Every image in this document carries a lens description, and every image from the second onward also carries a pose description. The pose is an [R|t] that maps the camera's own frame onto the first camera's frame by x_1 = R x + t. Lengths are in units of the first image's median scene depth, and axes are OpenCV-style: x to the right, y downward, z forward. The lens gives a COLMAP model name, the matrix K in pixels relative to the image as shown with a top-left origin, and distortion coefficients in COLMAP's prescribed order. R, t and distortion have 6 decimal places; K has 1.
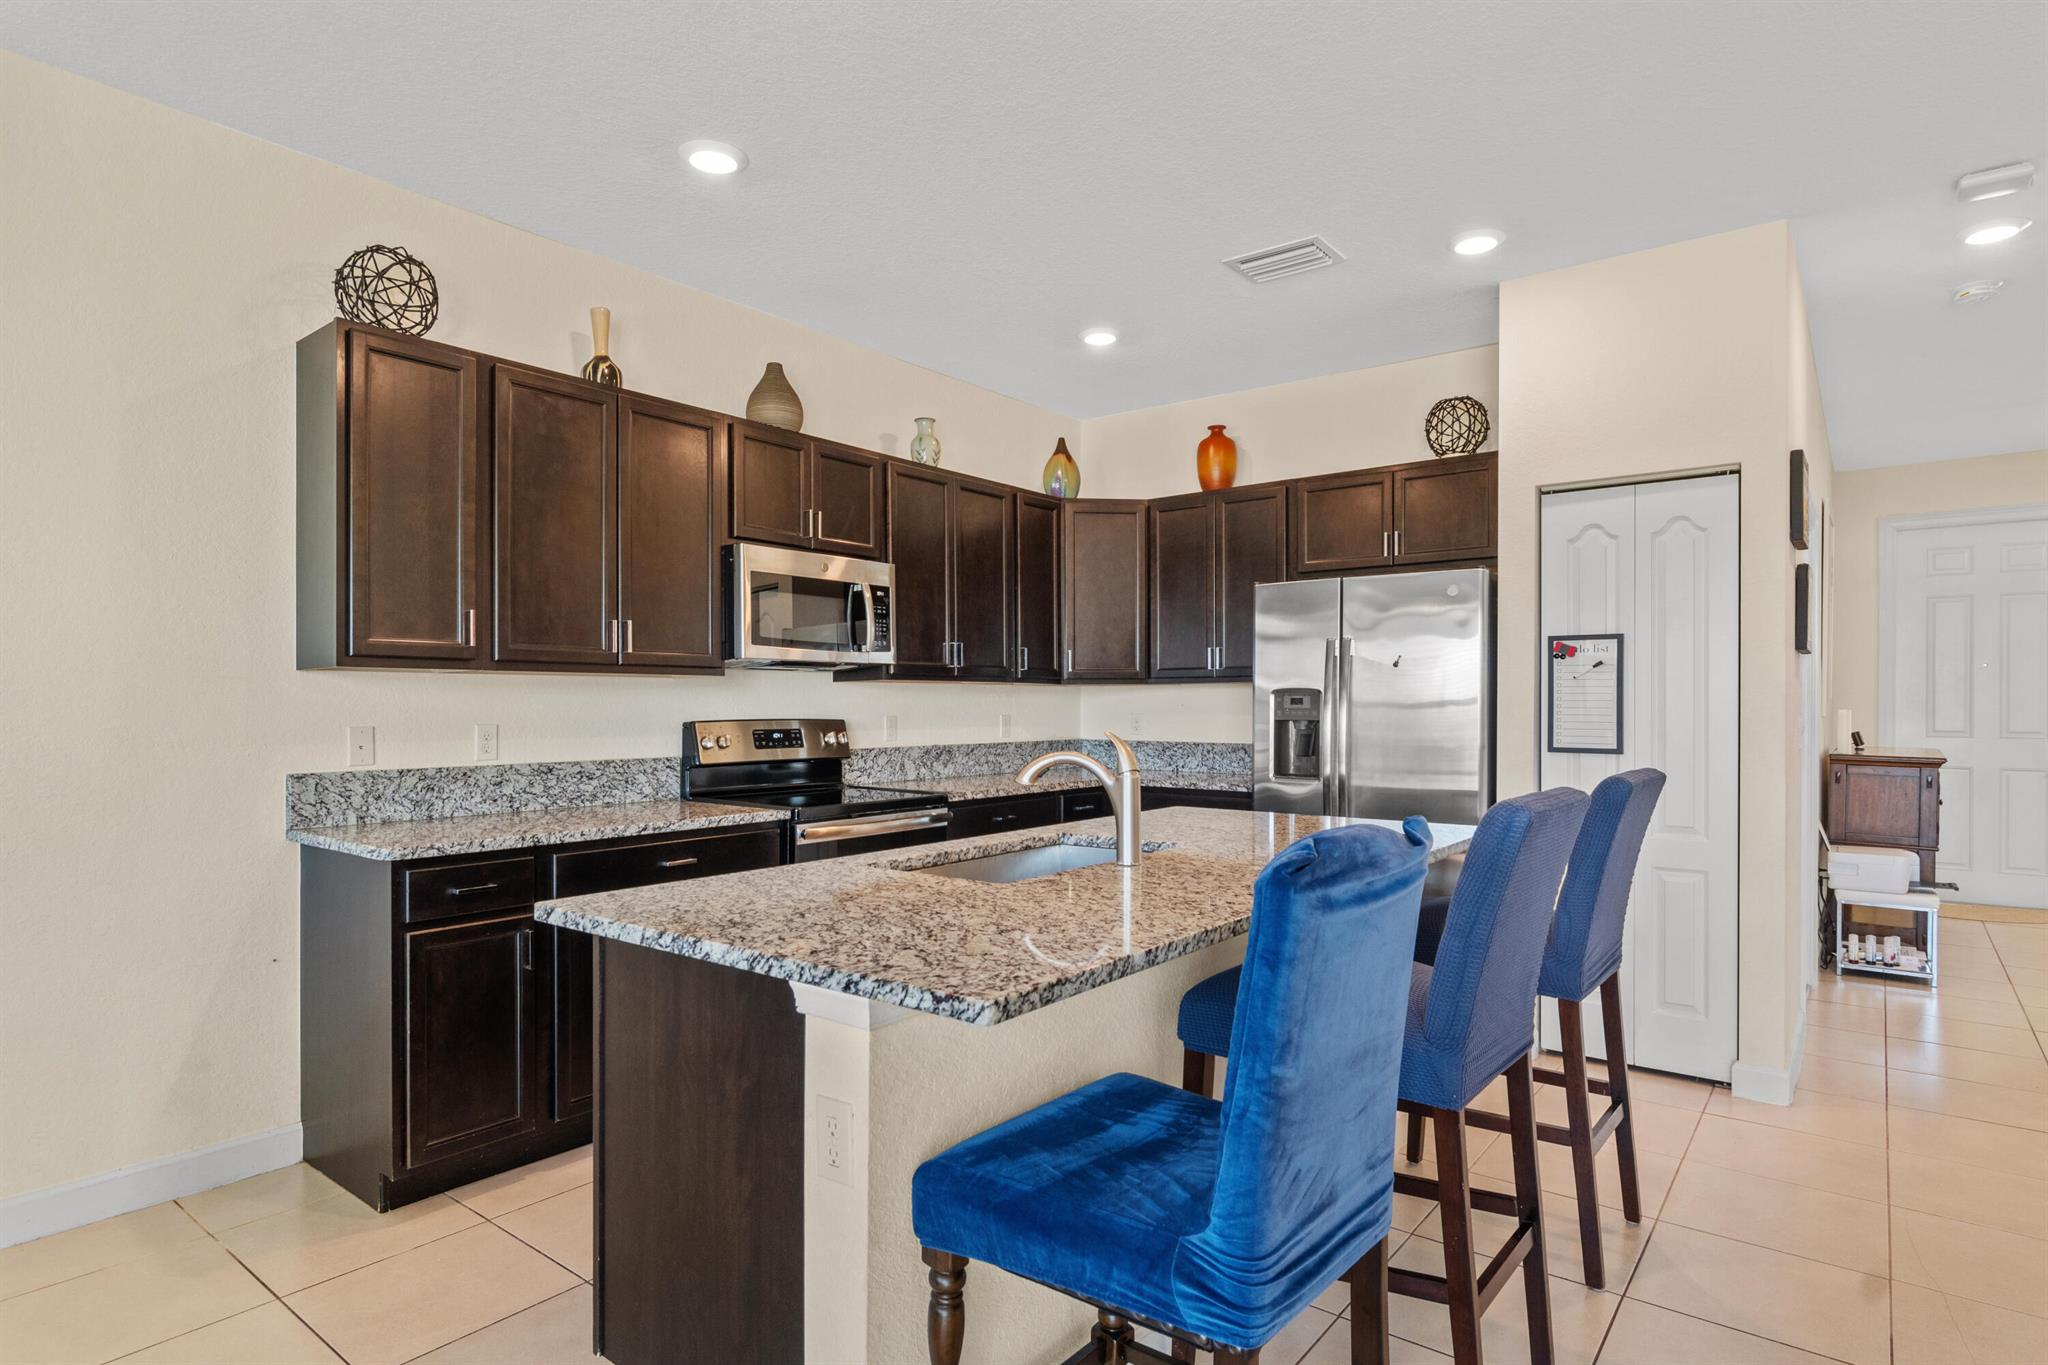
lens RADIAL K [[1092.6, 0, 1024.0], [0, 1092.6, 682.5], [0, 0, 1]] dist [-0.000066, -0.000471]
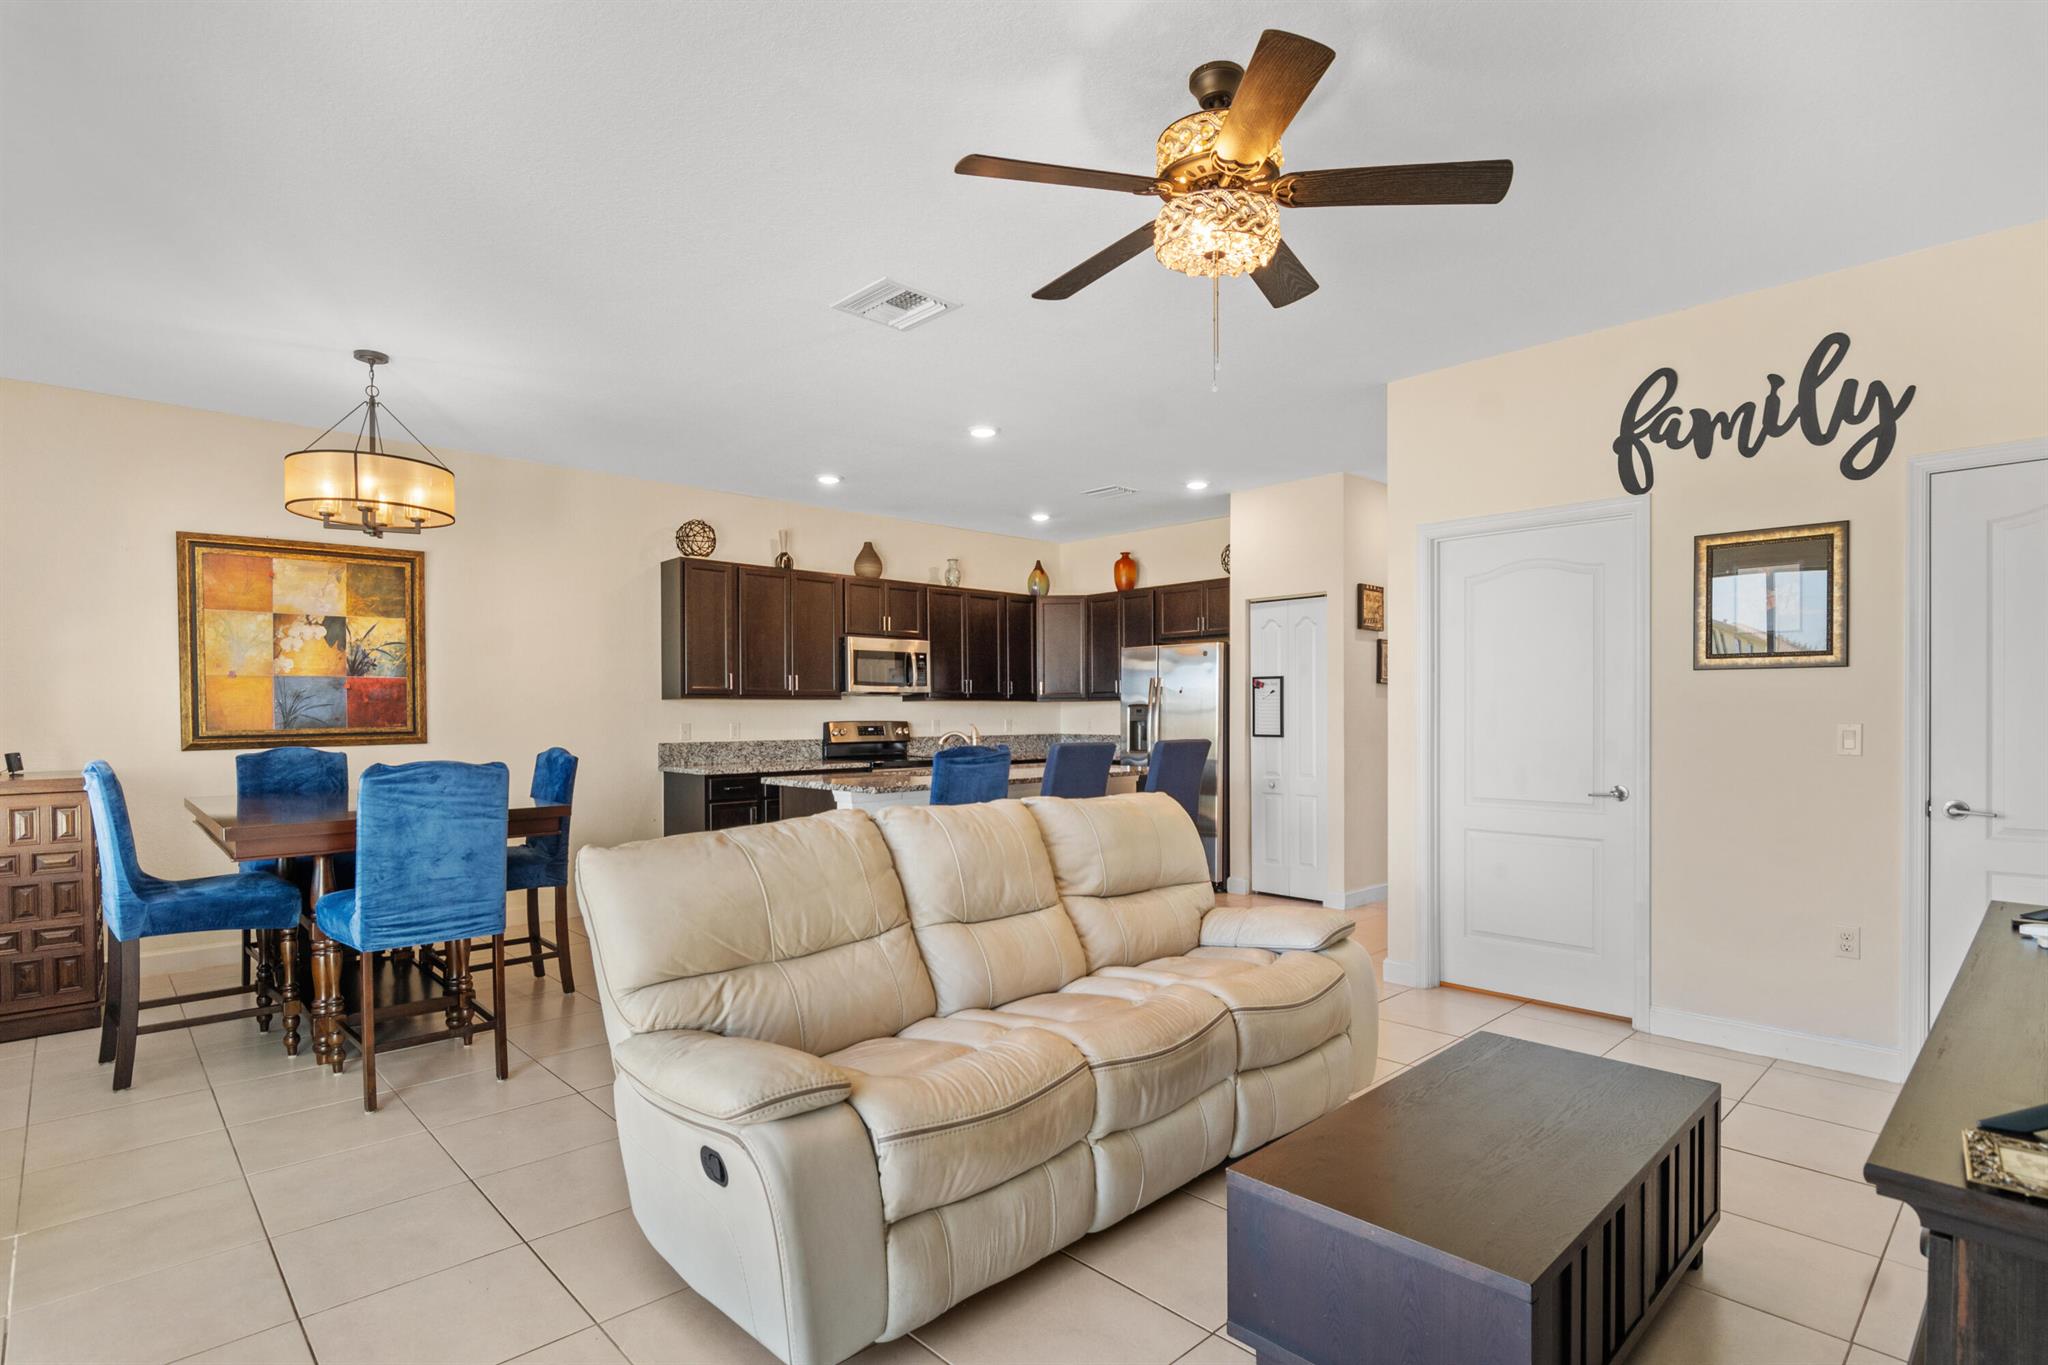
lens RADIAL K [[998.4, 0, 1023.4], [0, 998.4, 696.7], [0, 0, 1]] dist [-0.001881, -0.000296]
pose [[0.988829, -0.005804, -0.148943, 0.319930], [0.006217, 0.999978, 0.002308, -0.013264], [0.148926, -0.003208, 0.988843, -0.753829]]
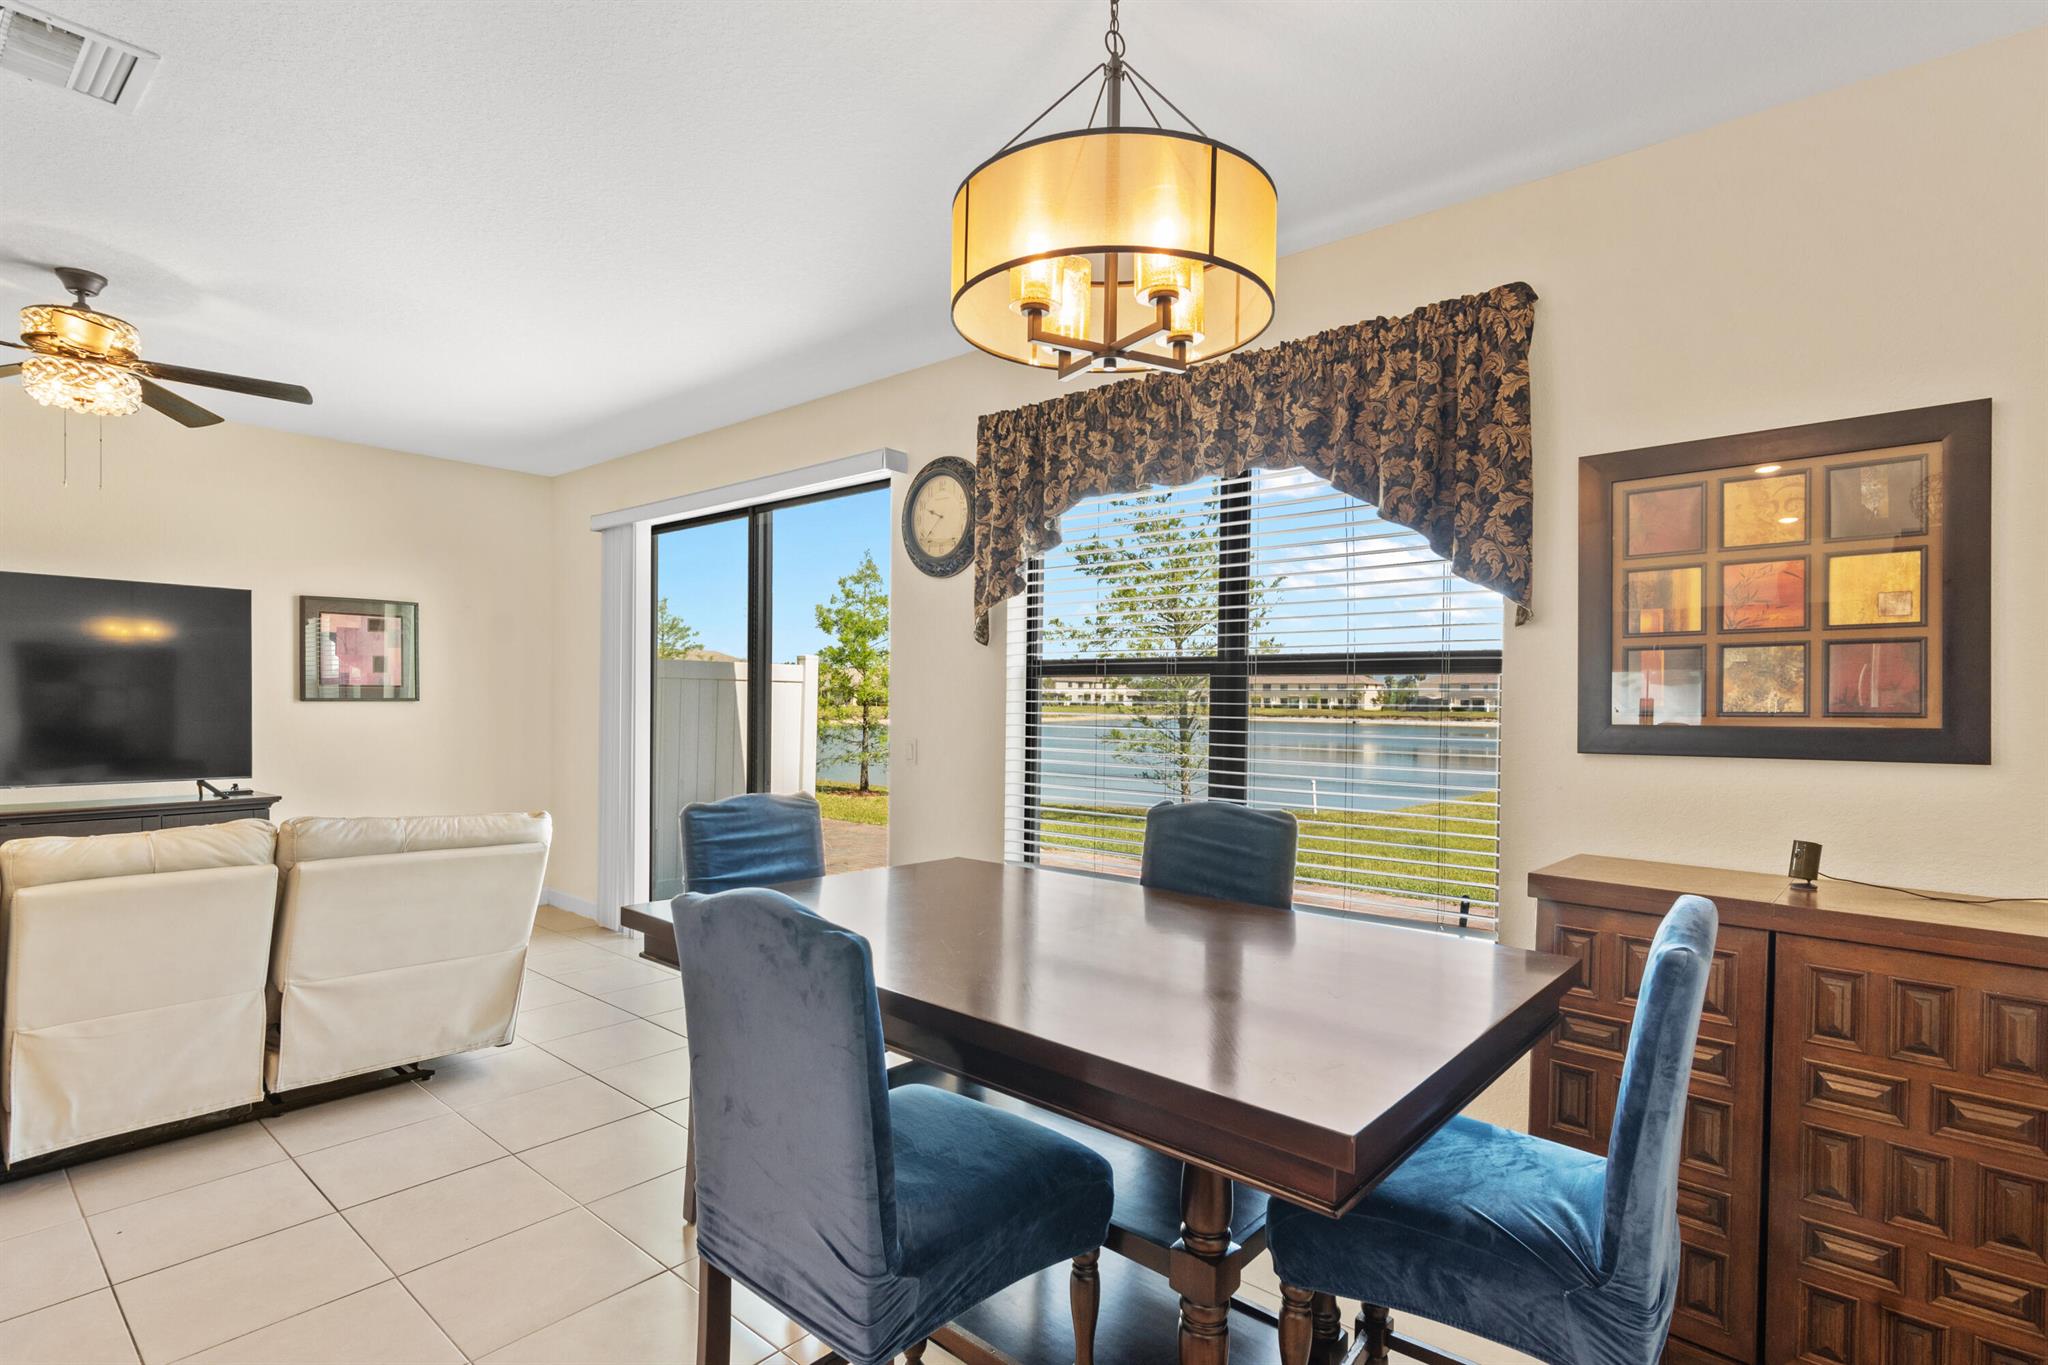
lens RADIAL K [[992.3, 0, 1024.0], [0, 992.3, 682.5], [0, 0, 1]] dist [-0.023283, 0.000869]
pose [[-0.998748, -0.004953, 0.049775, -0.462976], [-0.006361, 0.999583, -0.028171, -0.024309], [-0.049615, -0.028452, -0.998363, 0.584531]]
